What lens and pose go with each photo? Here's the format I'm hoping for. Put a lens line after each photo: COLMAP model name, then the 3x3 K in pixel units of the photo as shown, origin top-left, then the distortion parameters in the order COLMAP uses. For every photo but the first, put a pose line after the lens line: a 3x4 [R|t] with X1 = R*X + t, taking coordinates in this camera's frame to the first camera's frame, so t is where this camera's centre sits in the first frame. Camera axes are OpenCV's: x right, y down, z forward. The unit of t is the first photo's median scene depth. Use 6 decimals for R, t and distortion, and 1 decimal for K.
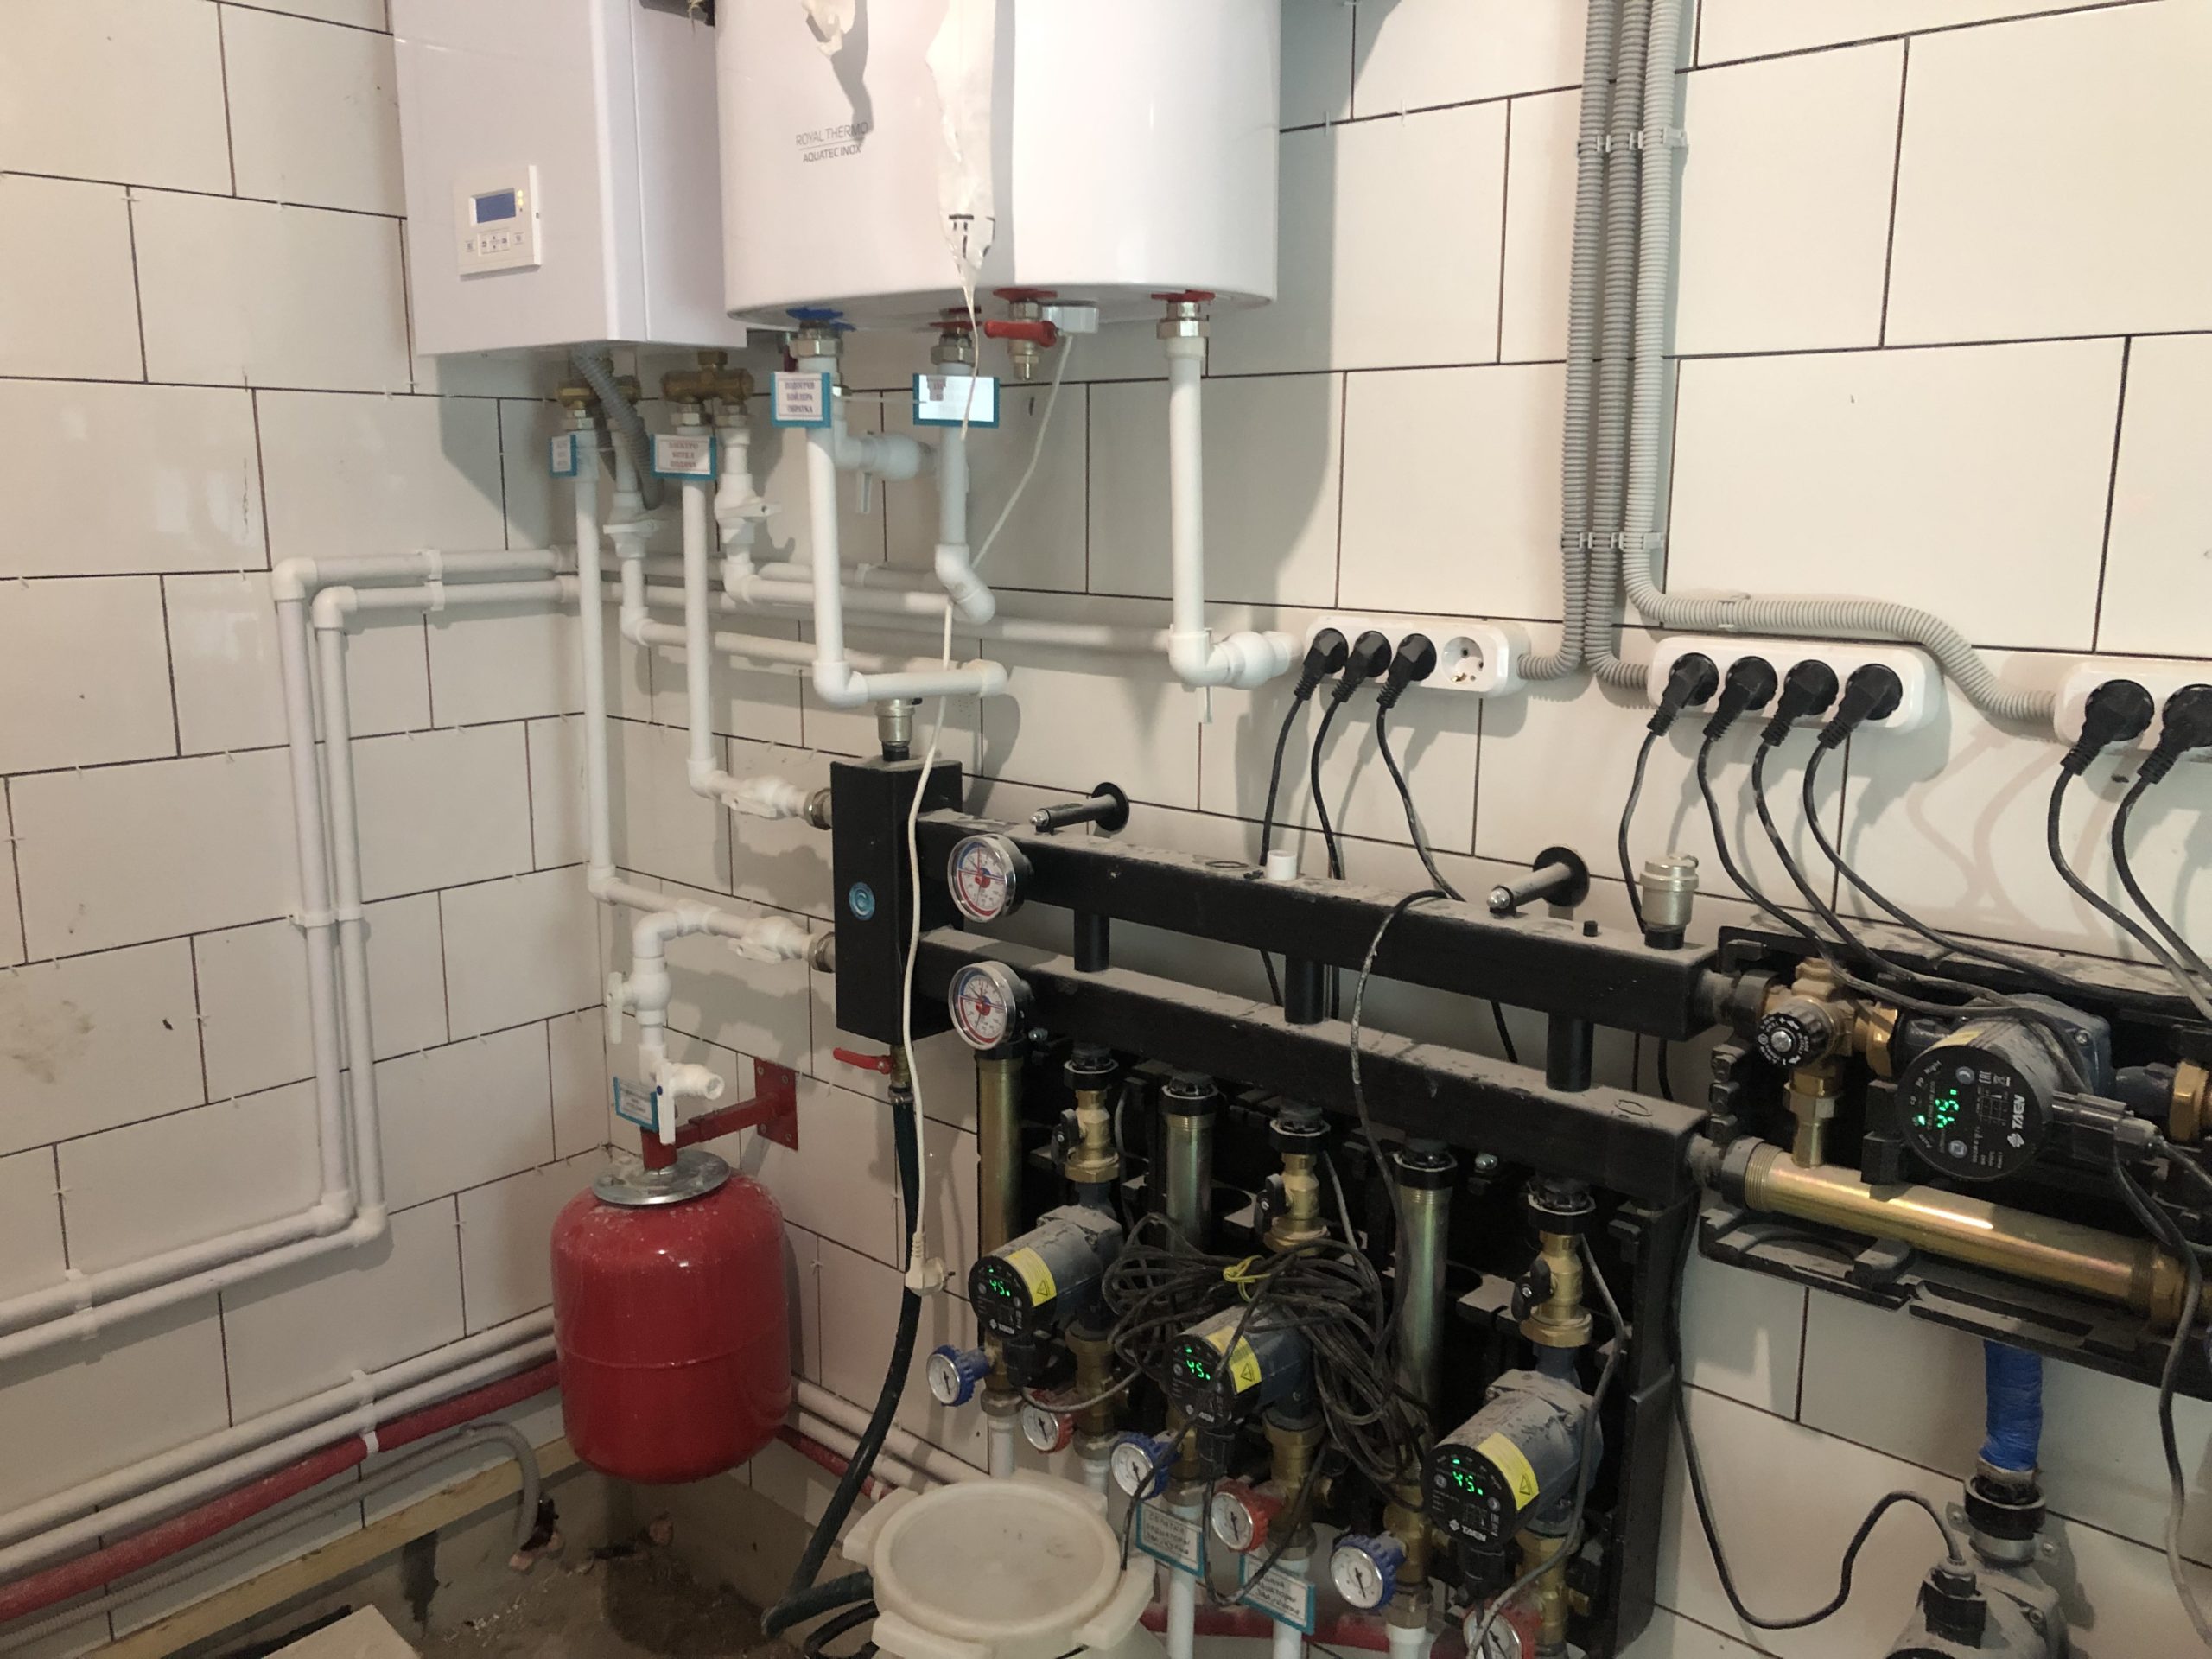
lens RADIAL K [[1816.9, 0, 1106.0], [0, 1816.9, 829.5], [0, 0, 1]] dist [0.049656, -0.001802]
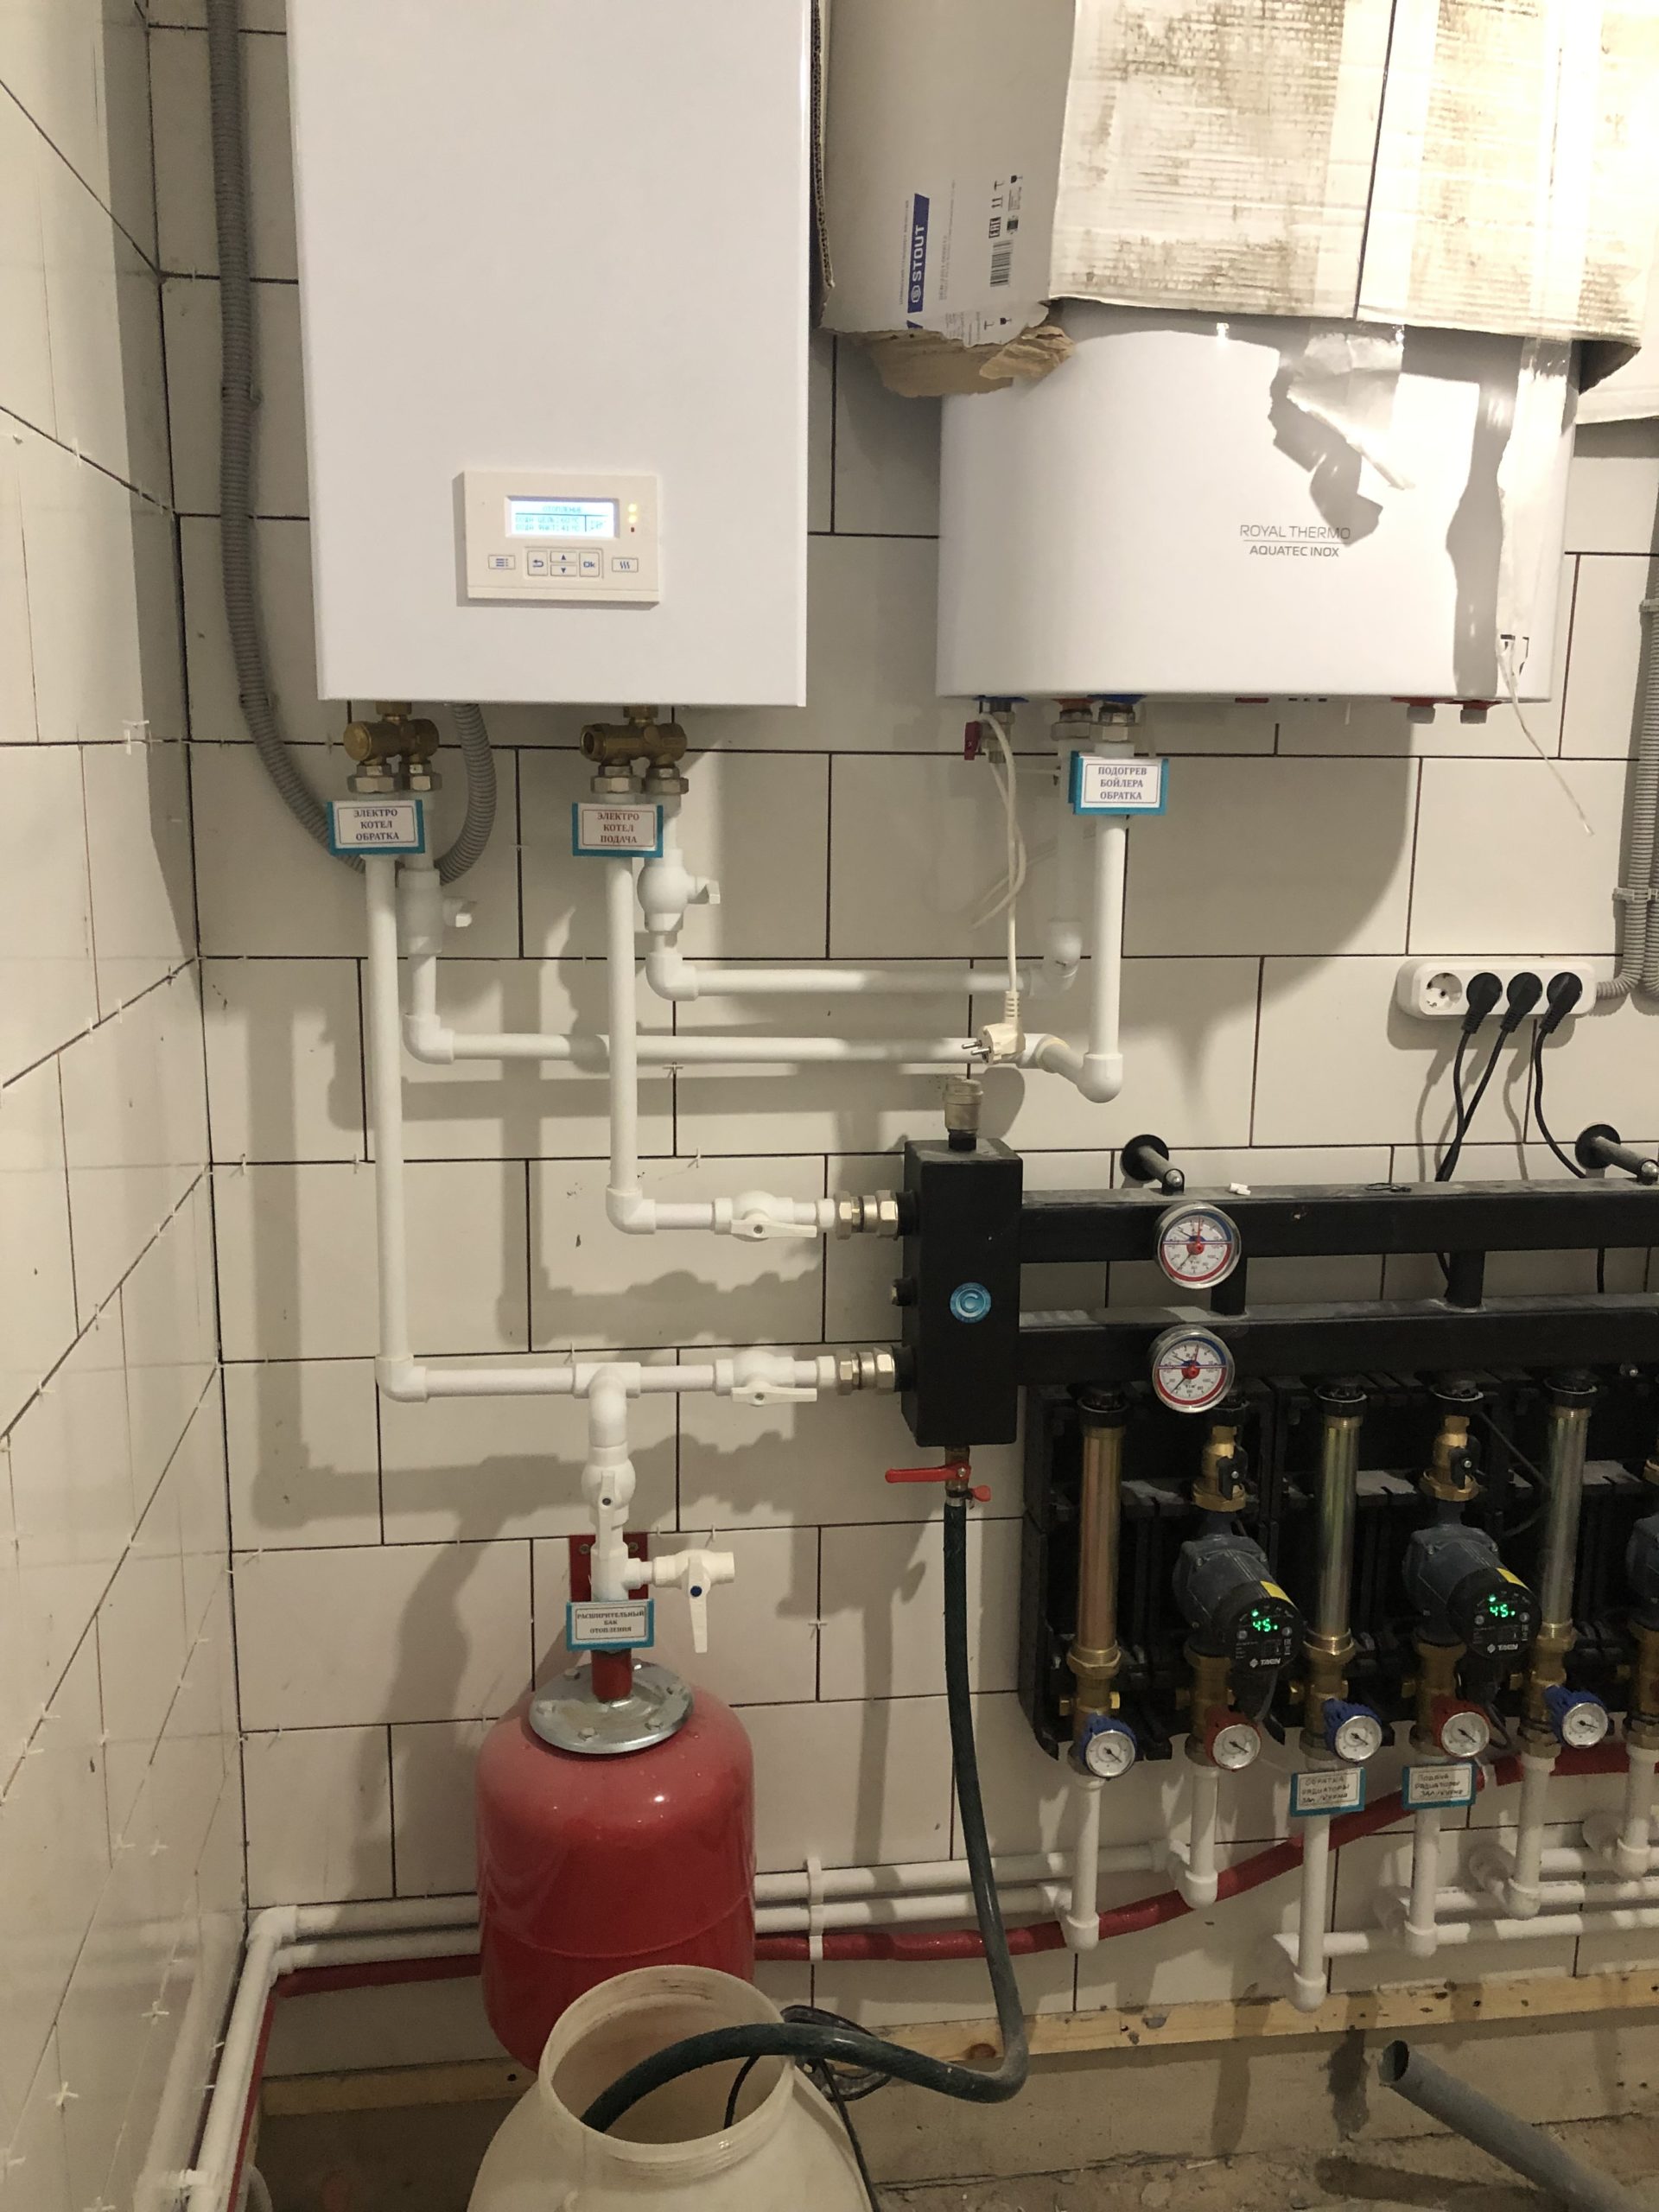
lens RADIAL K [[1816.9, 0, 829.5], [0, 1816.9, 1106.0], [0, 0, 1]] dist [0.049656, -0.001802]
pose [[0.650858, -0.135140, 0.747075, -0.835595], [0.137671, 0.988724, 0.058912, -0.121480], [-0.746613, 0.064508, 0.662124, 0.409254]]
